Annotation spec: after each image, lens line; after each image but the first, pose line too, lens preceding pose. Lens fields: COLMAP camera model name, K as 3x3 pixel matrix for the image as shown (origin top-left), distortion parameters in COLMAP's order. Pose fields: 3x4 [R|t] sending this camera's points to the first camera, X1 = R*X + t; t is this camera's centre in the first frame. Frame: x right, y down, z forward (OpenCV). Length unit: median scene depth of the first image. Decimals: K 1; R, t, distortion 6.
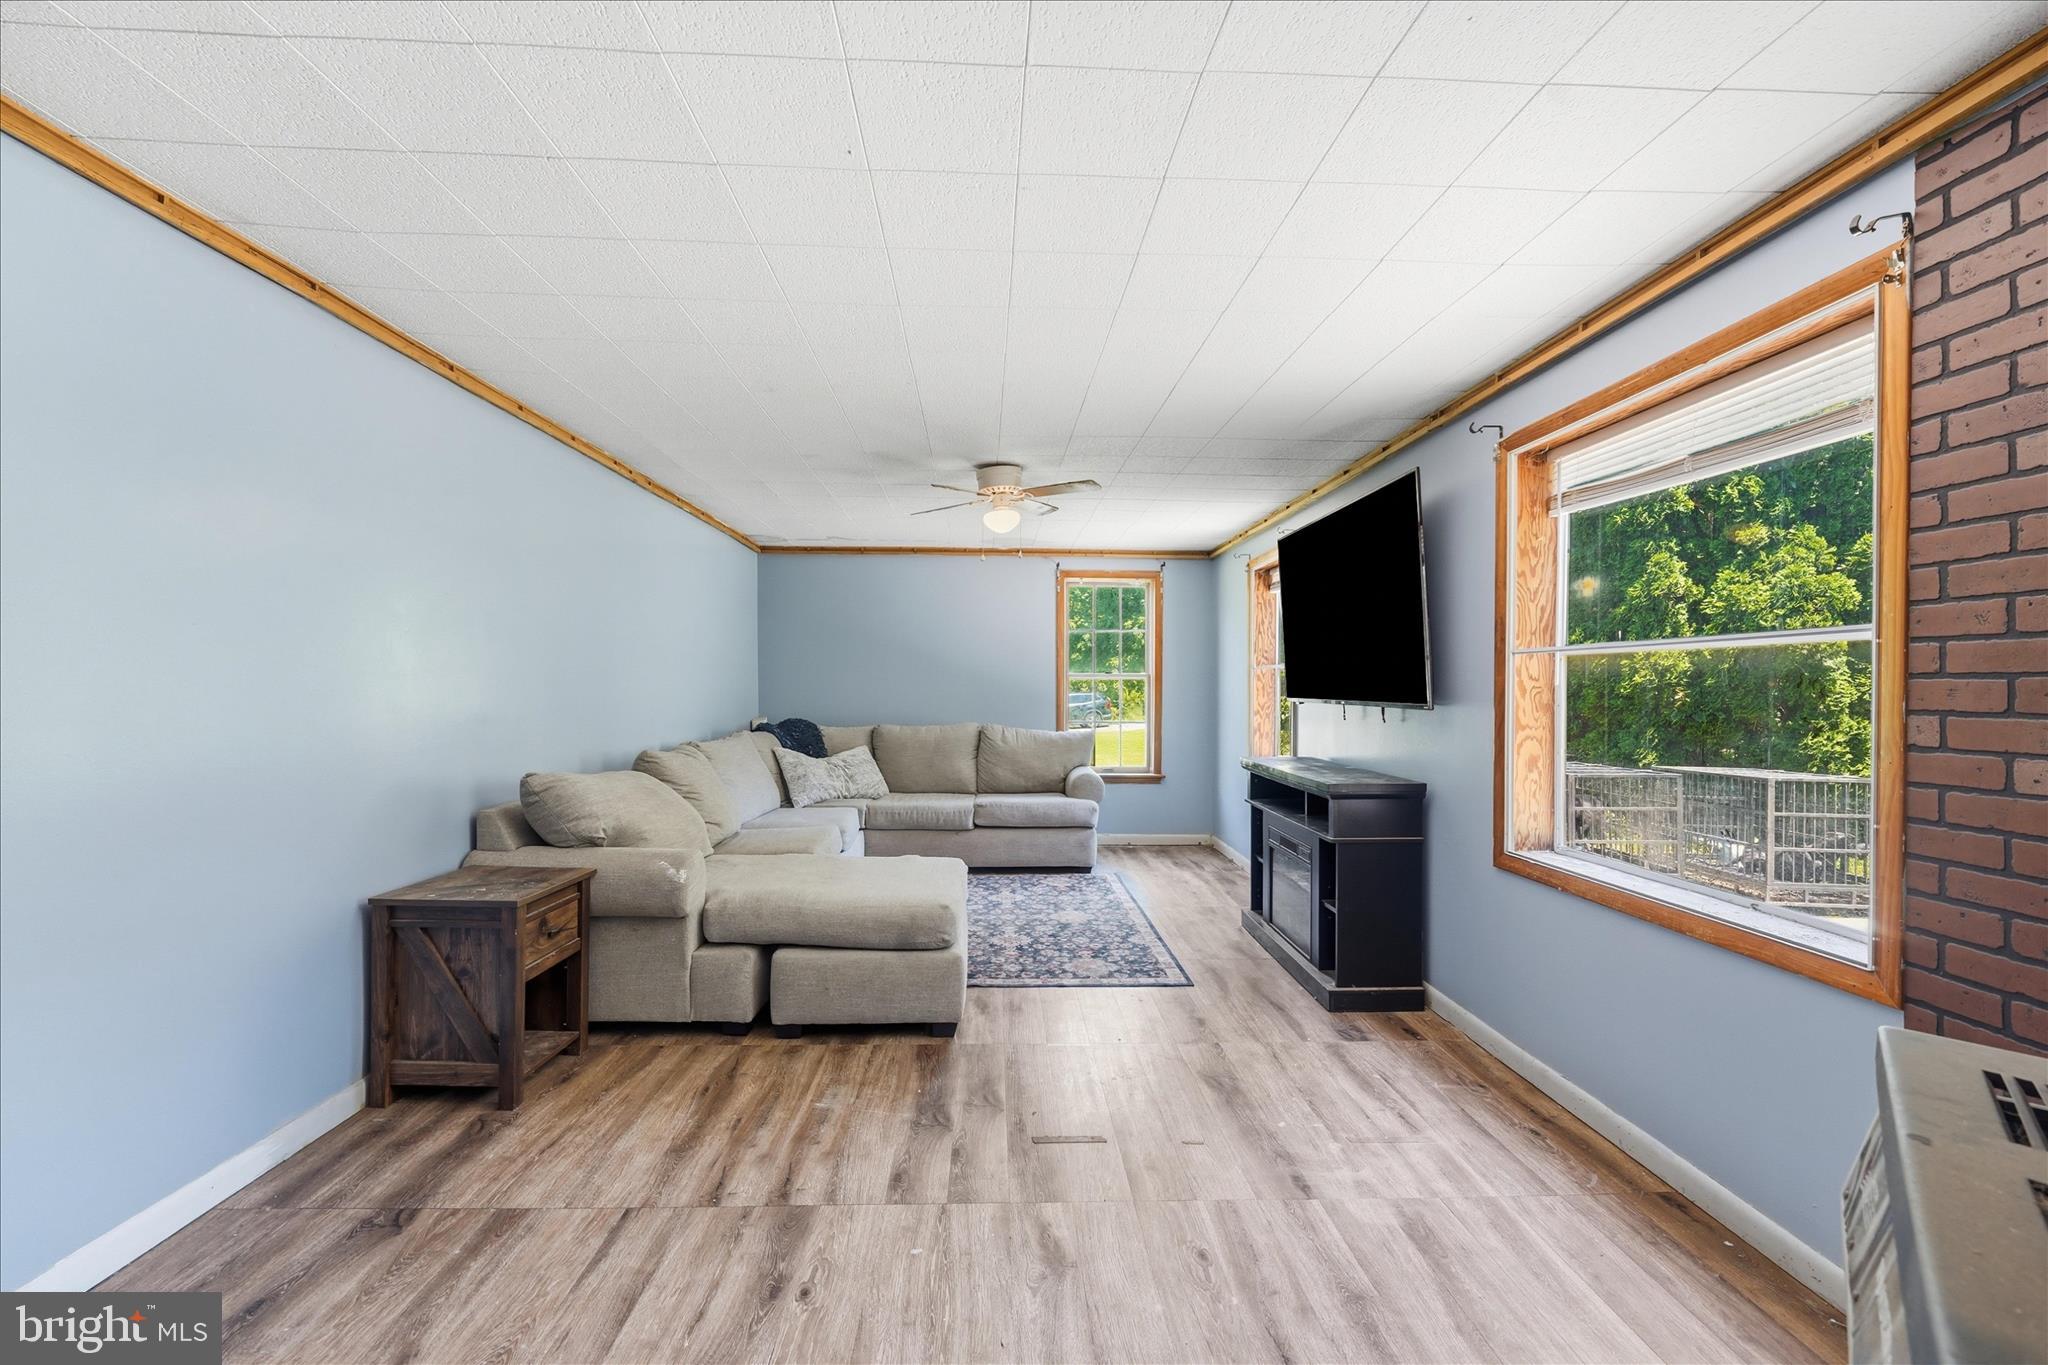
lens RADIAL K [[826.7, 0, 1024.8], [0, 826.7, 691.3], [0, 0, 1]] dist [-0.000300, 0.000150]
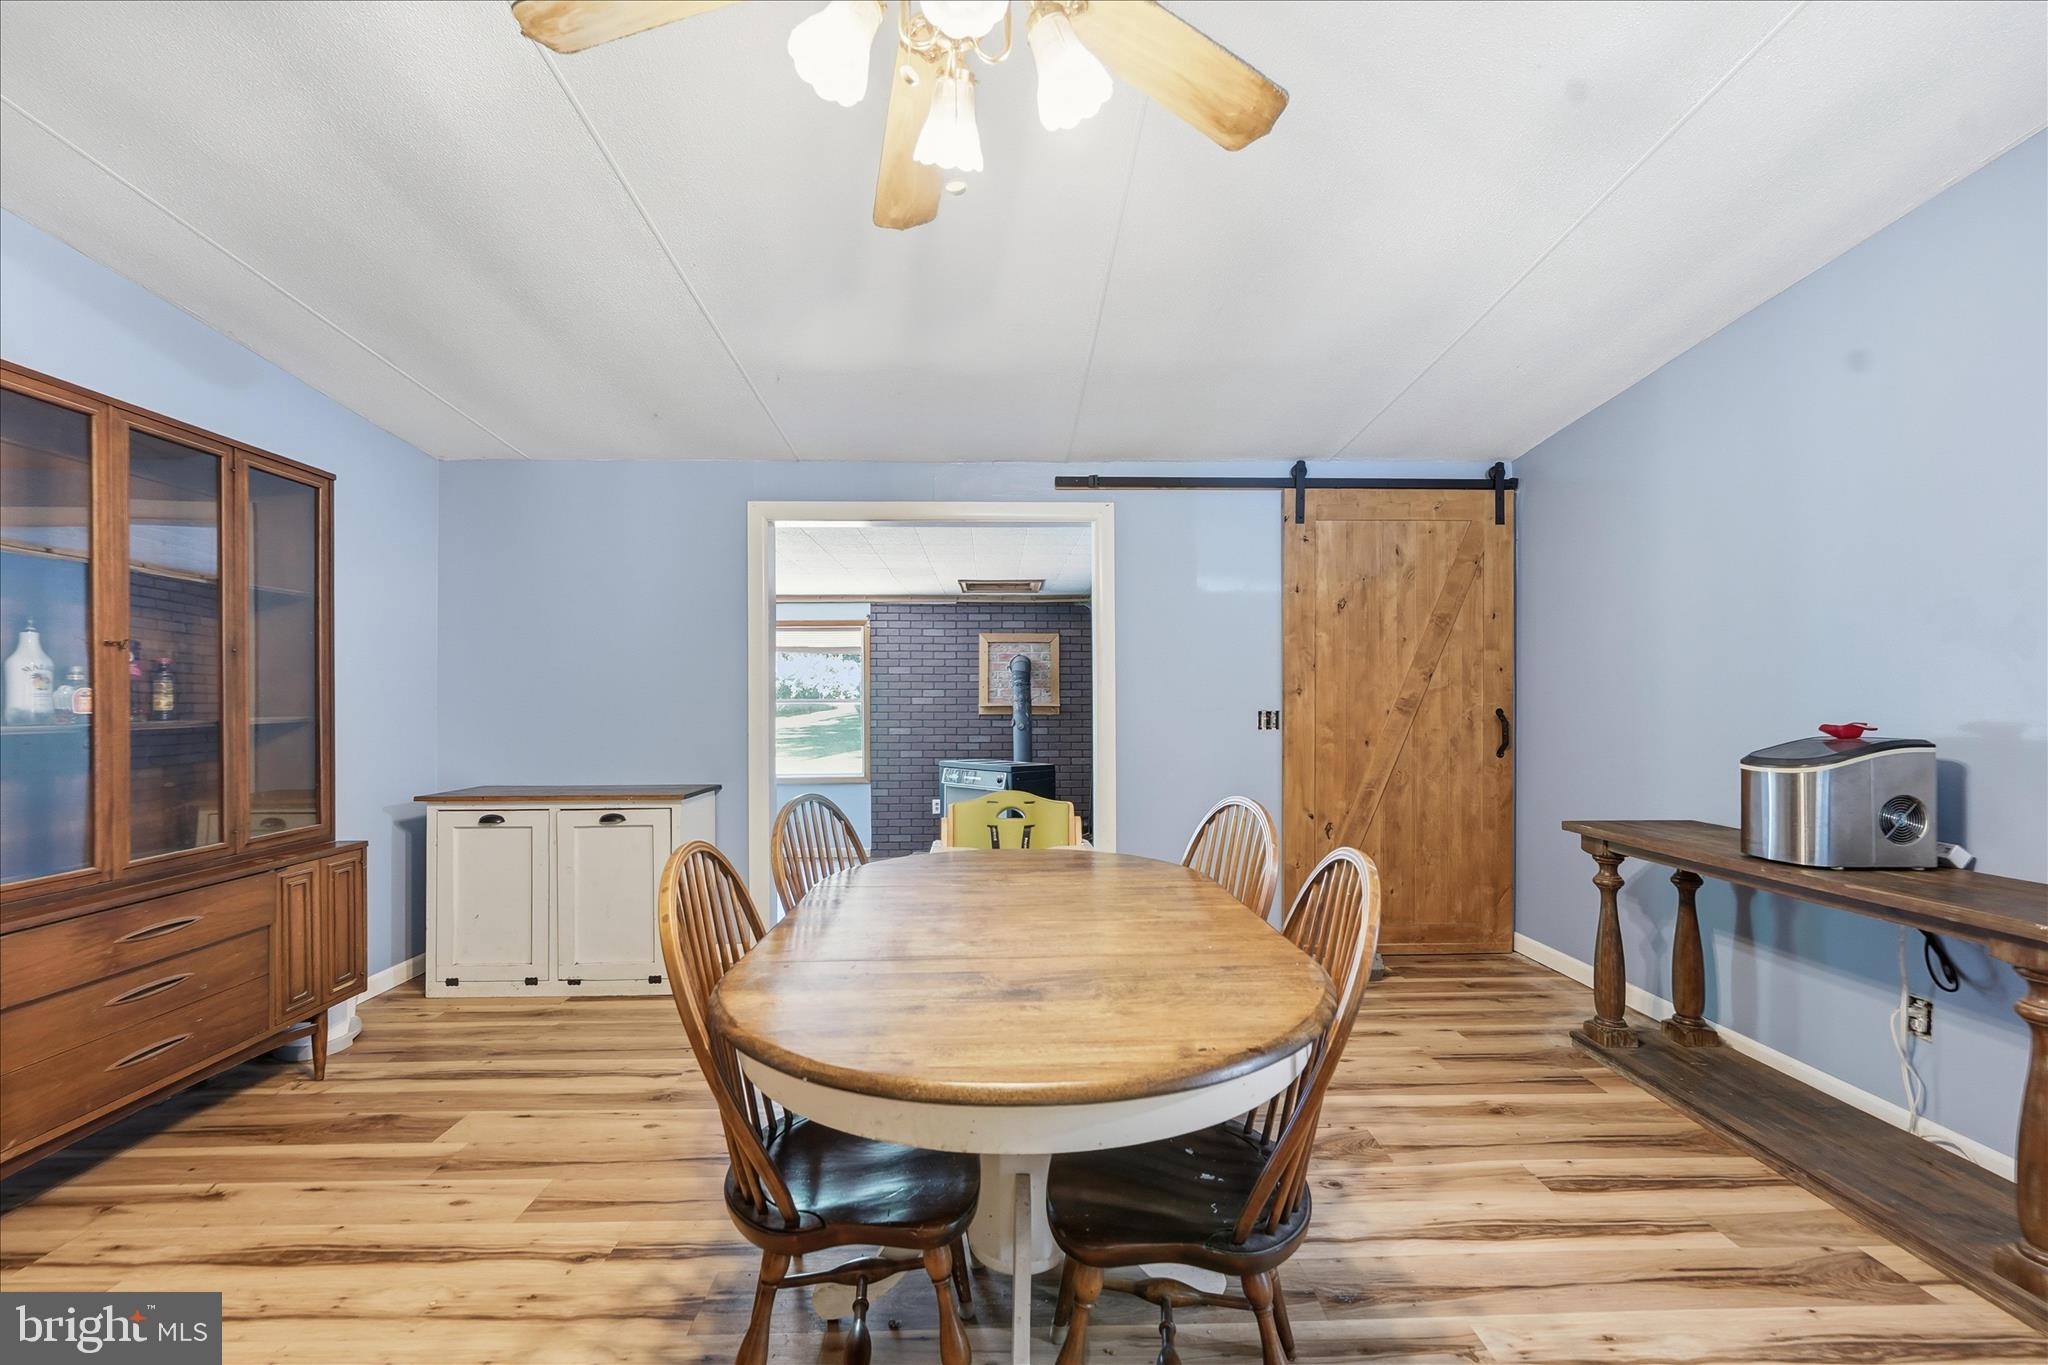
lens RADIAL K [[856.8, 0, 1030.4], [0, 856.8, 700.5], [0, 0, 1]] dist [0.000246, 0.000054]
pose [[0.009903, -0.005820, 0.999934, -2.023939], [0.011414, 0.999919, 0.005707, -0.055411], [-0.999886, 0.011357, 0.009969, 0.021091]]
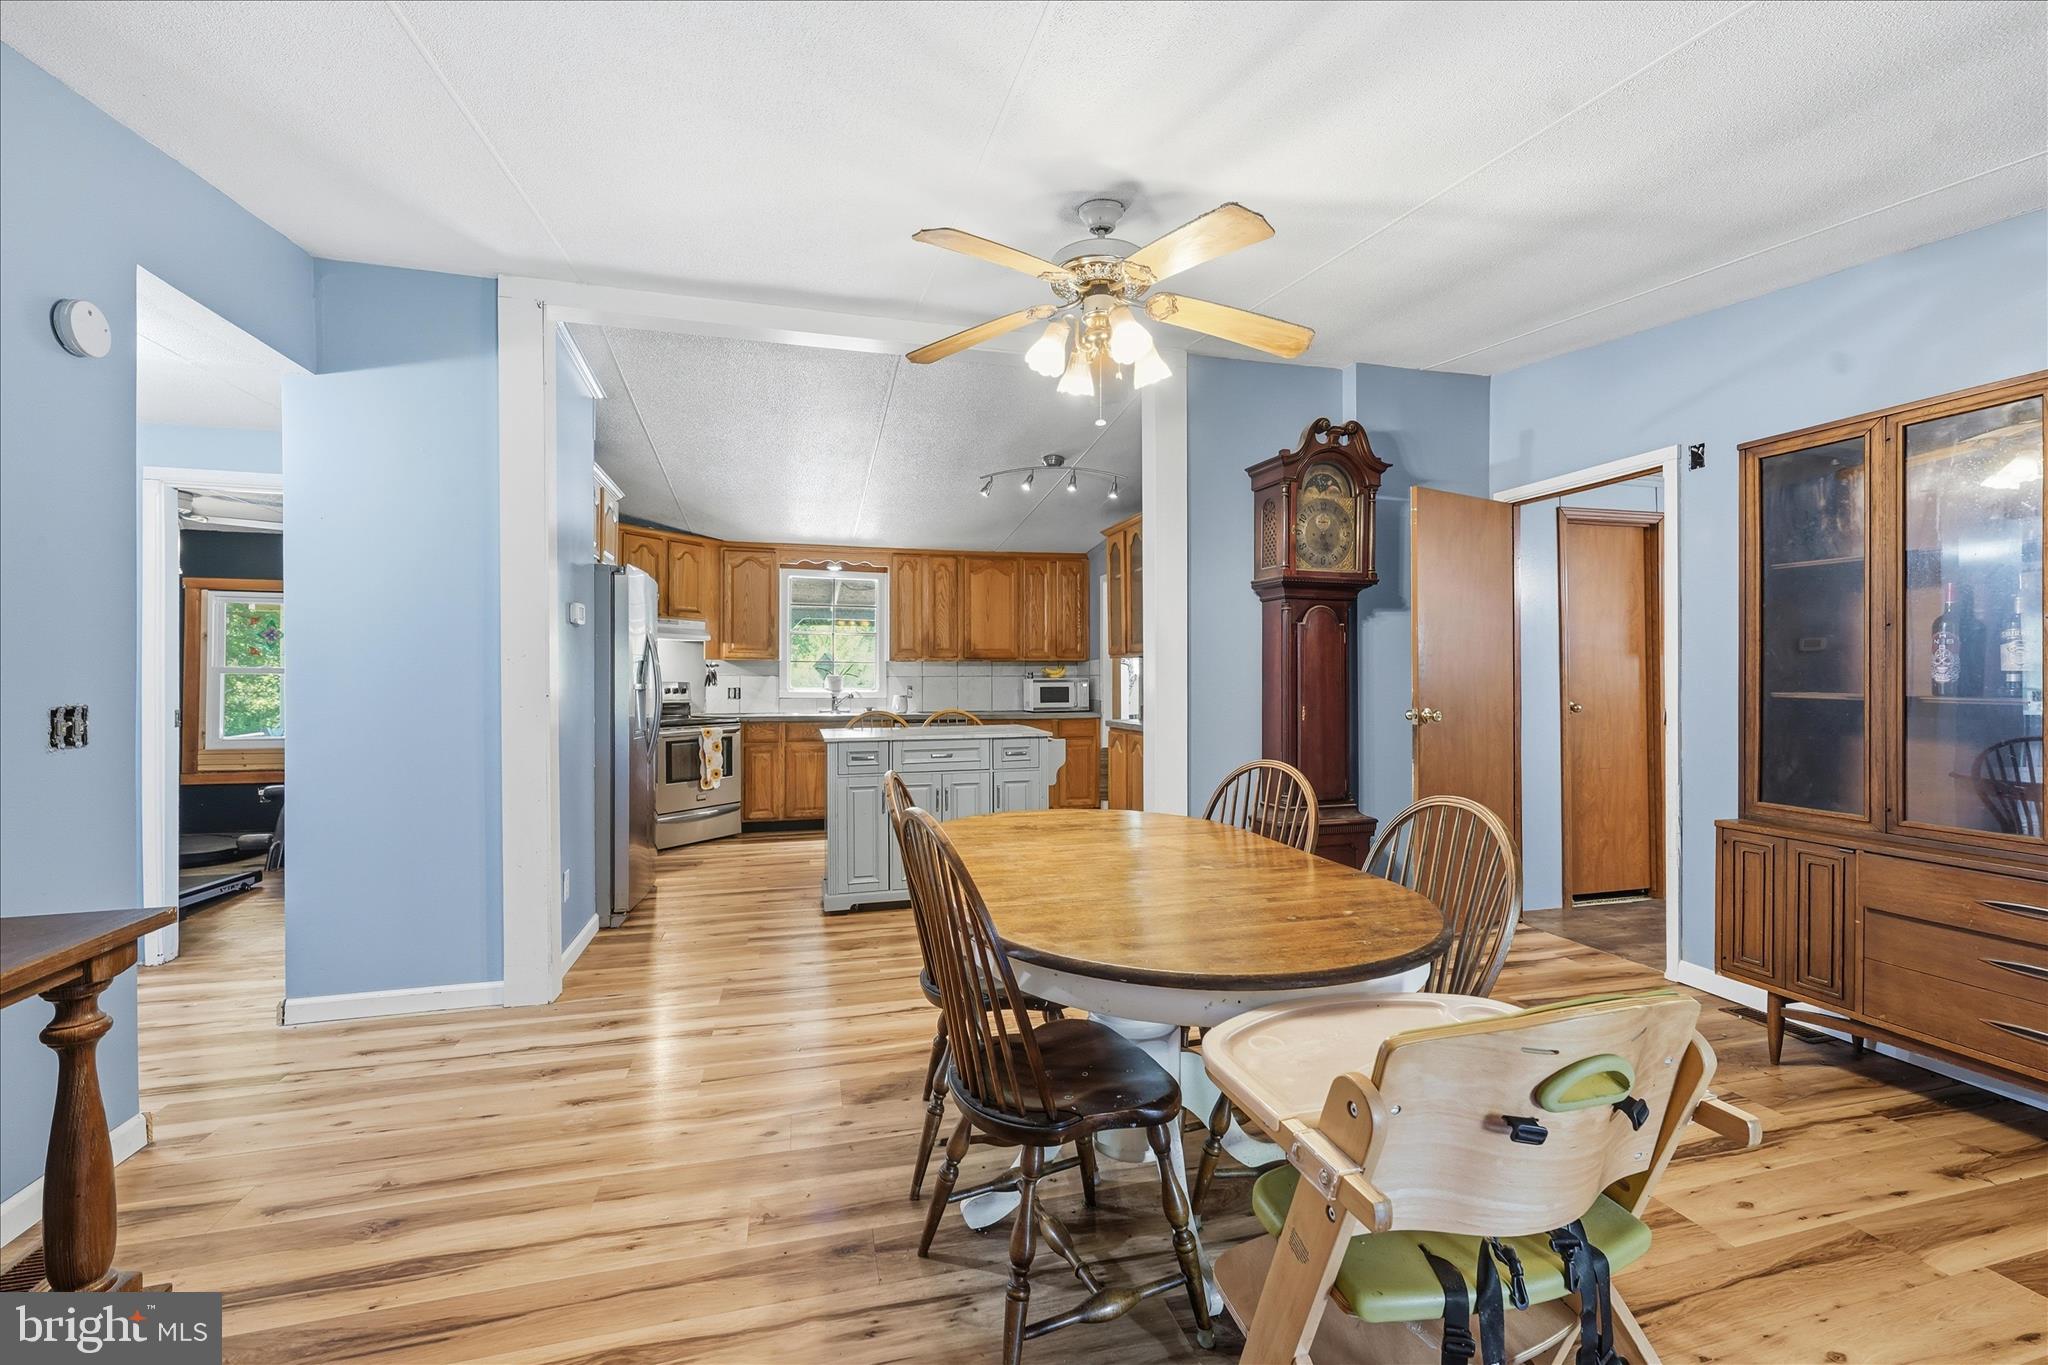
lens RADIAL K [[848.0, 0, 1031.2], [0, 848.0, 679.9], [0, 0, 1]] dist [0.000191, 0.000091]
pose [[0.222126, 0.001648, -0.975017, -0.825064], [-0.005495, 0.999985, 0.000439, -0.054293], [0.975003, 0.005260, 0.222131, -0.190896]]
